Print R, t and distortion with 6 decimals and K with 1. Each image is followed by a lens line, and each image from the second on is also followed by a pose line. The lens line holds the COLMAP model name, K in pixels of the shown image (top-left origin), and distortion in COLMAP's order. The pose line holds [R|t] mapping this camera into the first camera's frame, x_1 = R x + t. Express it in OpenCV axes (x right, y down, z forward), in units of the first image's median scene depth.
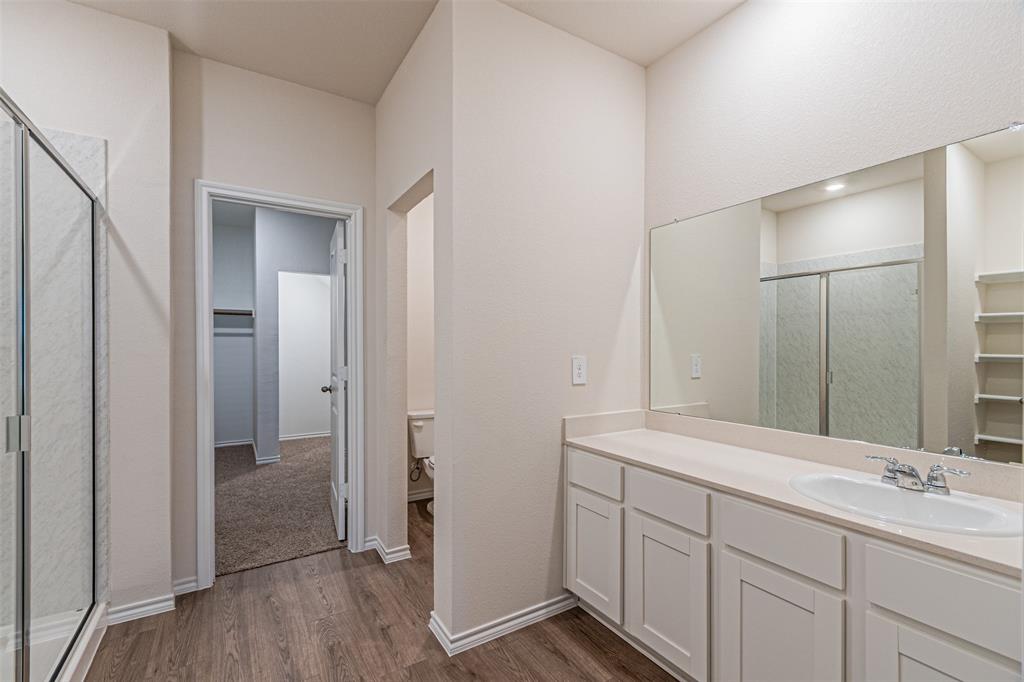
lens RADIAL K [[448.9, 0, 505.3], [0, 448.9, 342.3], [0, 0, 1]] dist [0.006228, 0.000080]
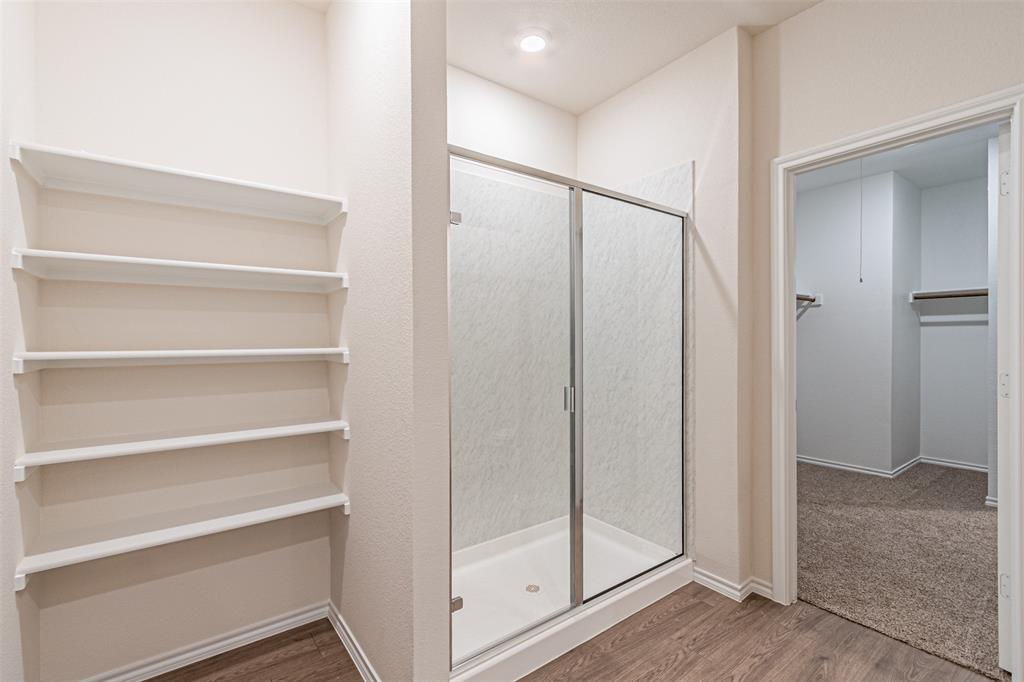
lens RADIAL K [[448.9, 0, 505.3], [0, 448.9, 342.3], [0, 0, 1]] dist [0.006228, 0.000080]
pose [[0.077131, -0.002964, -0.997017, 0.228428], [0.014146, 0.999898, -0.001878, 0.011324], [0.996921, -0.013958, 0.077165, 0.422649]]
